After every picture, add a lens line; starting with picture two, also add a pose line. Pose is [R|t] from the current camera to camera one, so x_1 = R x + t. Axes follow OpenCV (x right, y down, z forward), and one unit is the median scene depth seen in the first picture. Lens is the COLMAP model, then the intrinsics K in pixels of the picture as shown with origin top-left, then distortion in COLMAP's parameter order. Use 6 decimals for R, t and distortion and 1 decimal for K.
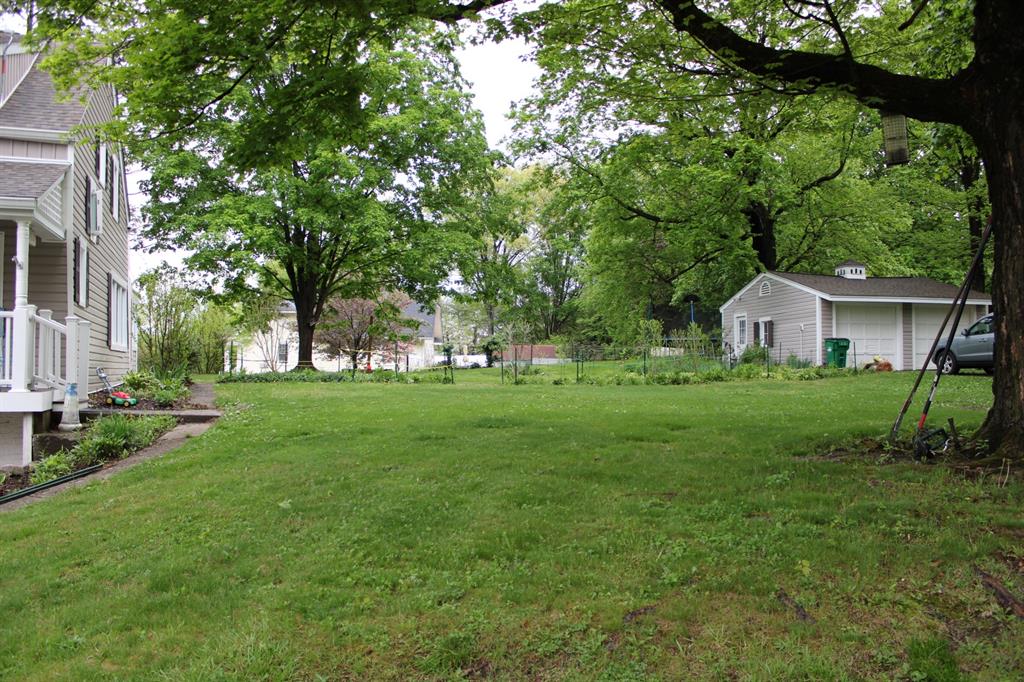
lens RADIAL K [[847.8, 0, 512.4], [0, 847.8, 342.5], [0, 0, 1]] dist [-0.123122, 0.083610]
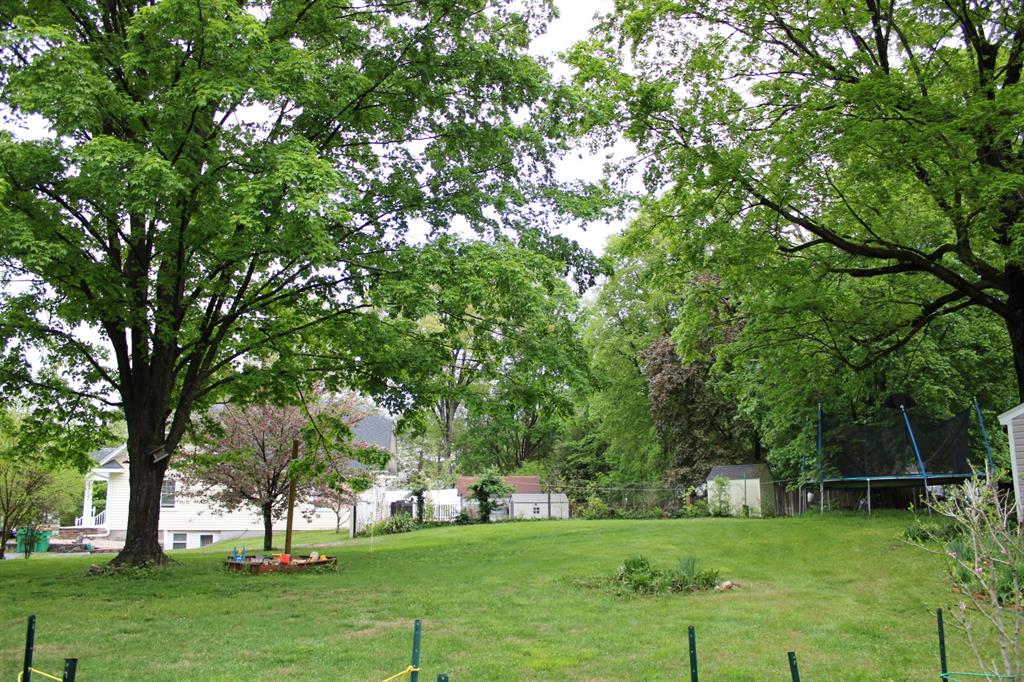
lens RADIAL K [[847.8, 0, 510.2], [0, 847.8, 340.2], [0, 0, 1]] dist [-0.123122, 0.083610]
pose [[0.997207, 0.003239, 0.074618, -0.076532], [0.007636, 0.989403, -0.144993, -0.017309], [-0.074297, 0.145158, 0.986615, 0.490351]]
